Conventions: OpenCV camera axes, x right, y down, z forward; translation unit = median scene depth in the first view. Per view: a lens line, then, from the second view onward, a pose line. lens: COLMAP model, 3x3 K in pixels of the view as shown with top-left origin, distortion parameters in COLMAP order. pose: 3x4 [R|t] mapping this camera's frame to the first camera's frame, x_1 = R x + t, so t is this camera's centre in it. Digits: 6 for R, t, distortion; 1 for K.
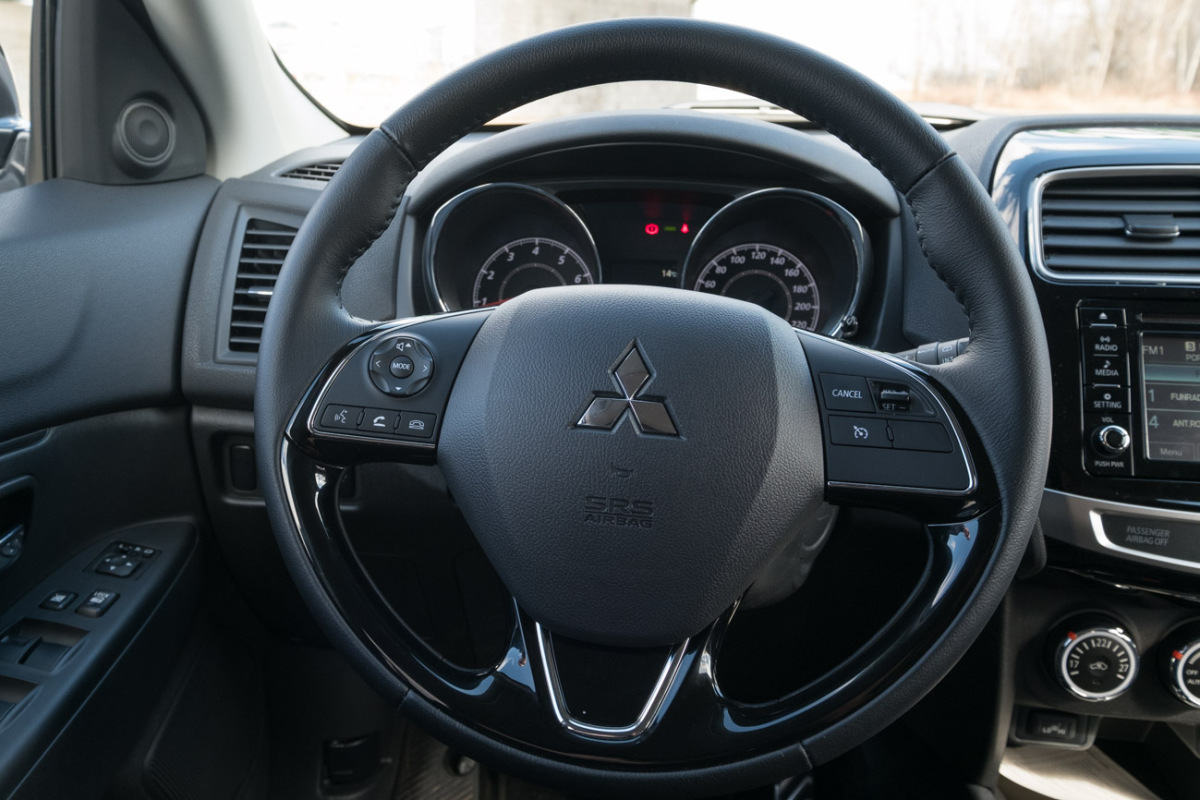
lens RADIAL K [[1045.8, 0, 542.7], [0, 1045.8, 387.0], [0, 0, 1]] dist [0.006816, -0.009585]
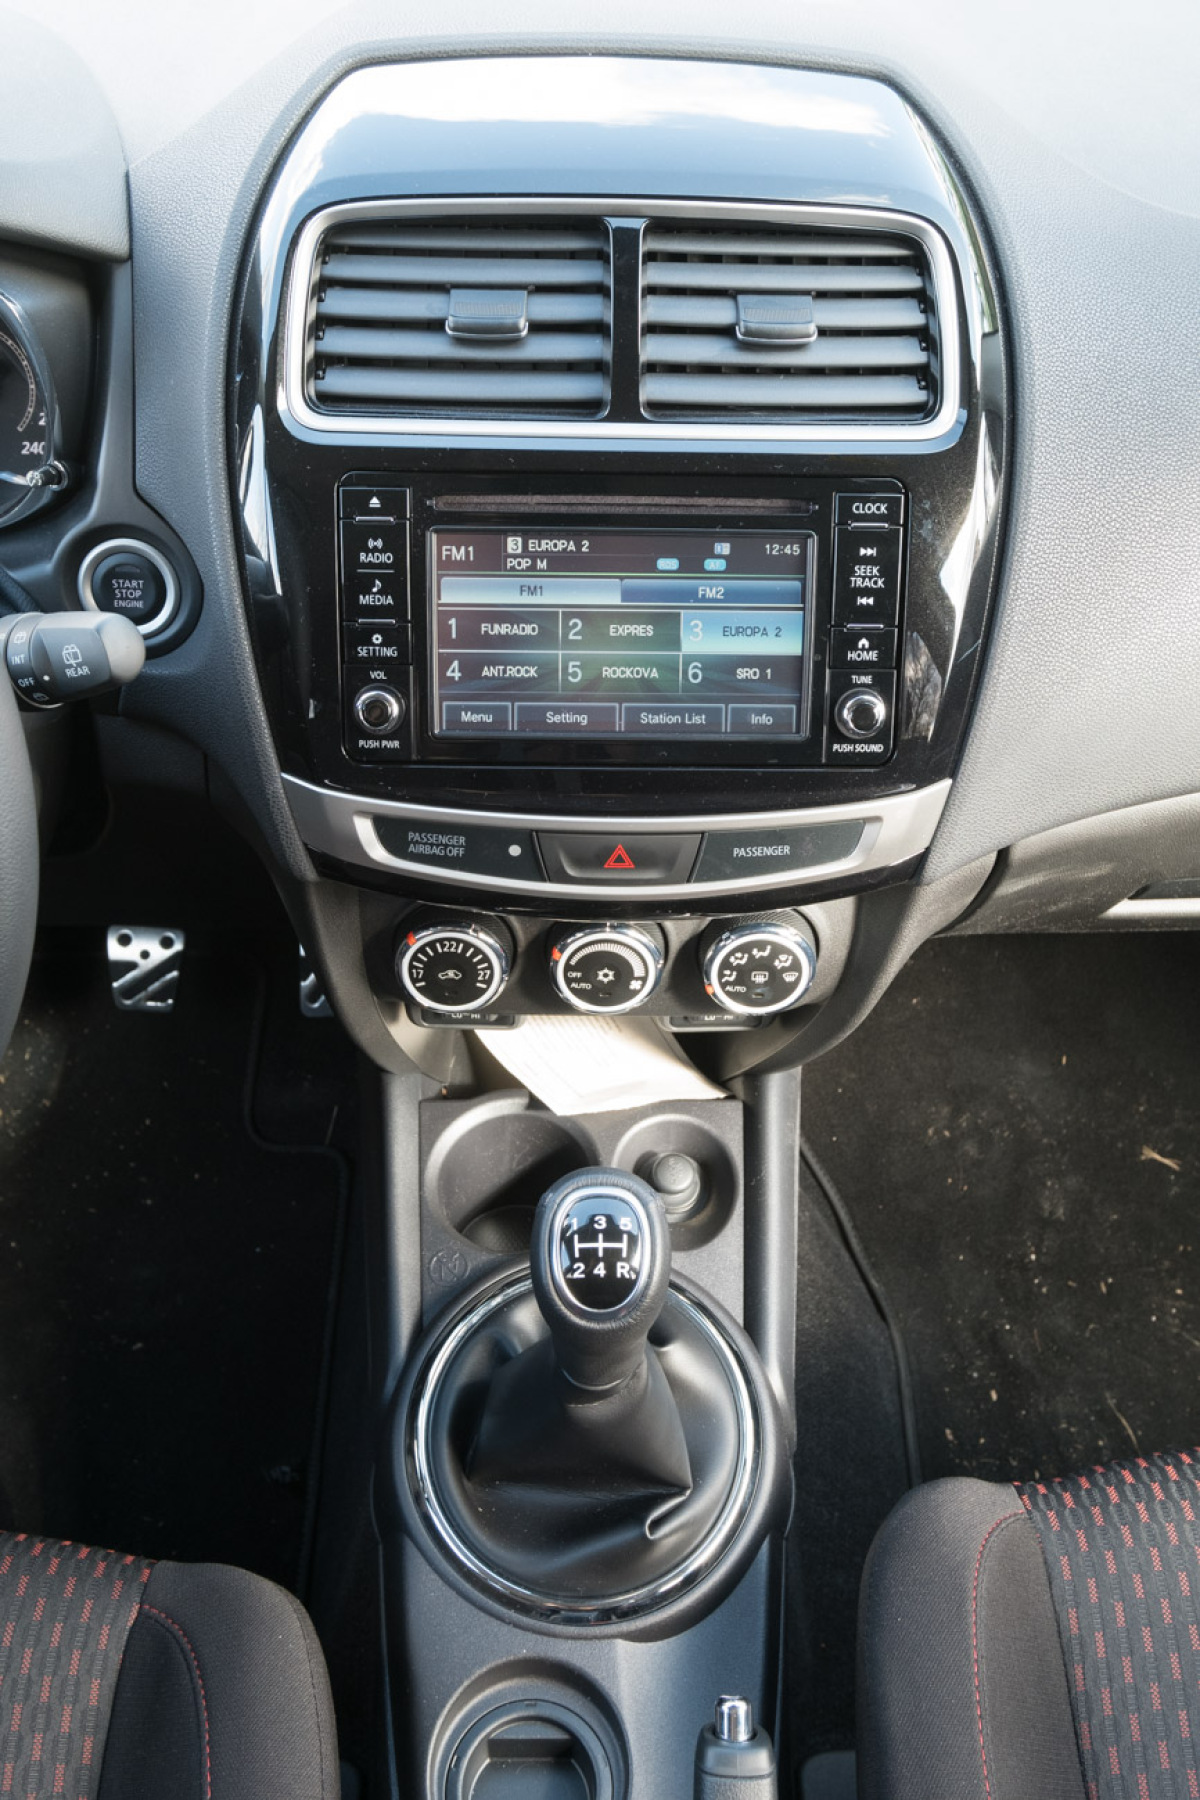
lens RADIAL K [[1672.3, 0, 606.2], [0, 1672.3, 905.7], [0, 0, 1]] dist [0.008493, 0.000000]
pose [[0.989213, -0.087343, 0.117597, 0.533952], [0.025078, 0.891918, 0.451502, -0.296109], [-0.144322, -0.443682, 0.884487, 0.009624]]
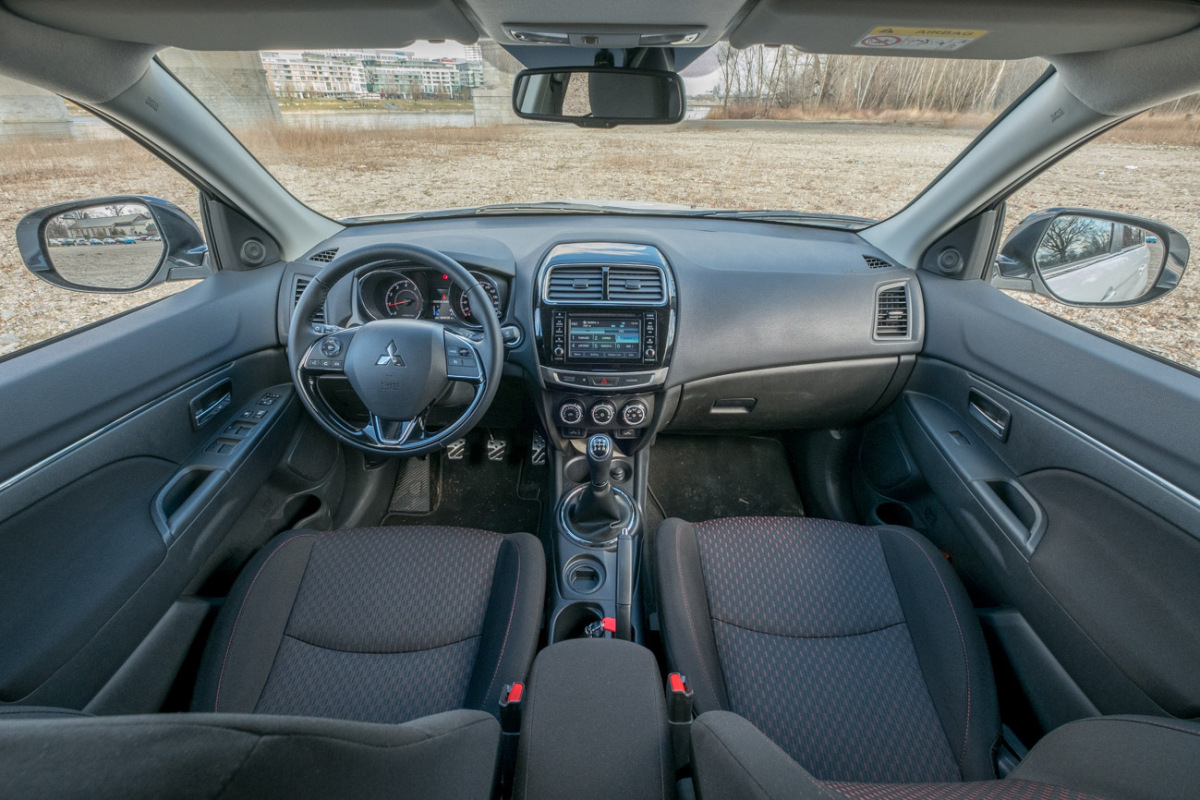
lens RADIAL K [[525.8, 0, 599.4], [0, 525.8, 395.5], [0, 0, 1]] dist [-0.003763, -0.000242]
pose [[0.992500, -0.057606, 0.107820, 0.465510], [0.031919, 0.973531, 0.226316, -0.192210], [-0.118003, -0.221177, 0.968068, -0.708881]]
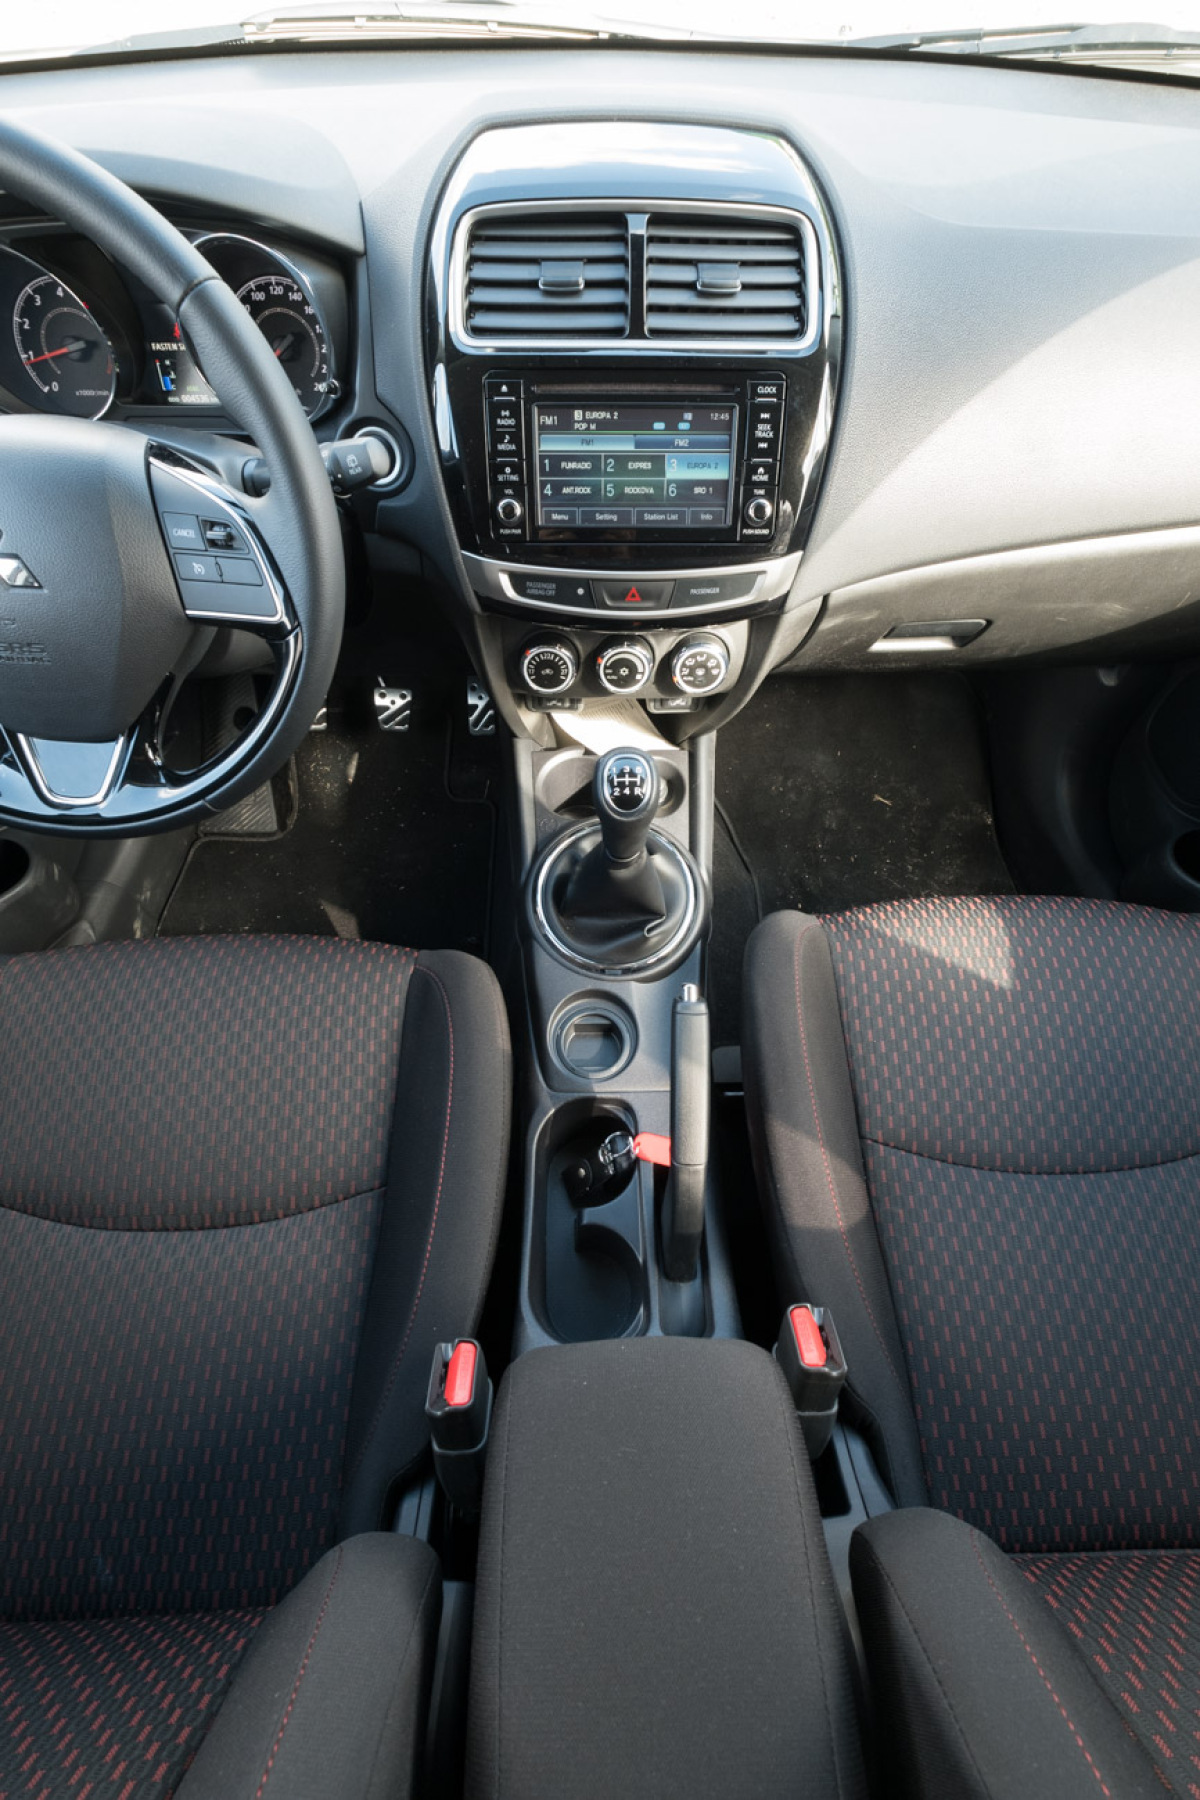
lens RADIAL K [[788.7, 0, 601.3], [0, 788.7, 904.9], [0, 0, 1]] dist [-0.003763, -0.000242]
pose [[0.989028, -0.119464, 0.086903, 0.498031], [0.038811, 0.777719, 0.627413, -0.166014], [-0.142539, -0.617156, 0.773822, -0.039531]]
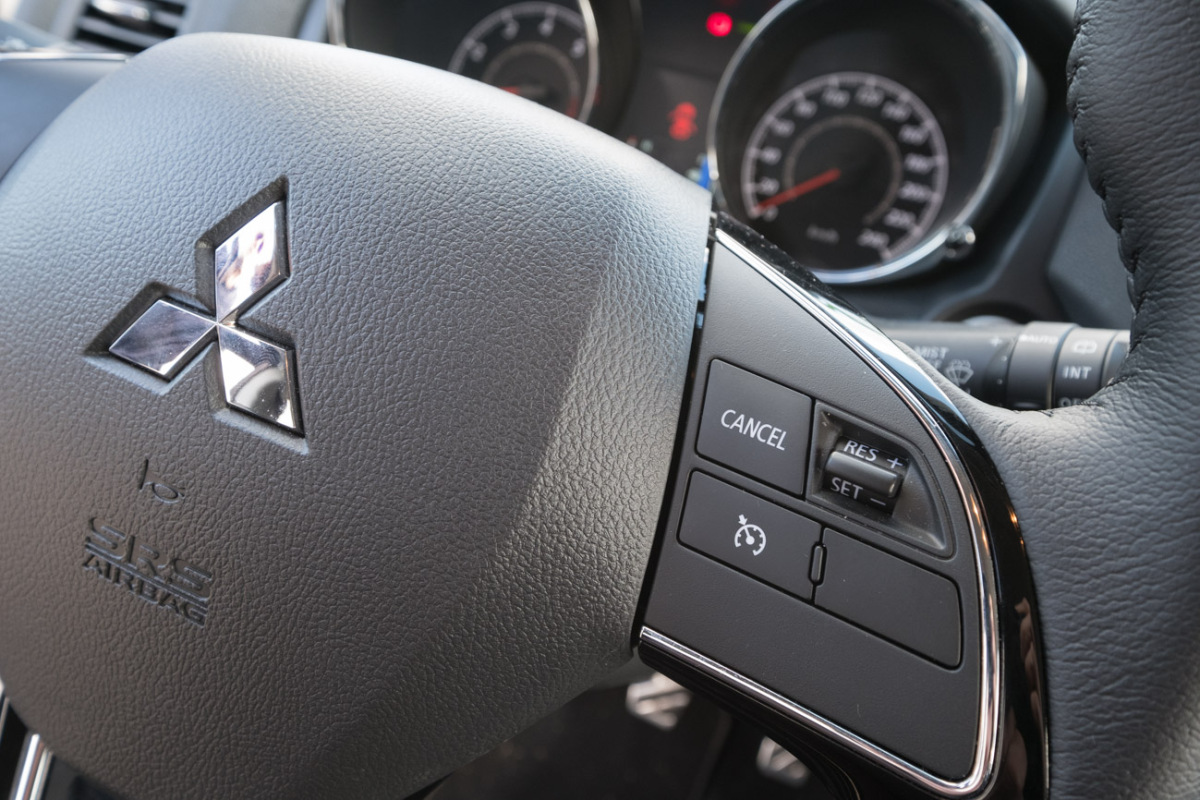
lens RADIAL K [[927.3, 0, 596.1], [0, 927.3, 402.2], [0, 0, 1]] dist [0.020019, 0.003093]
pose [[0.961807, 0.239993, -0.131644, 0.214391], [-0.206776, 0.952146, 0.225081, -0.054290], [0.179363, -0.189263, 0.965406, 0.502942]]
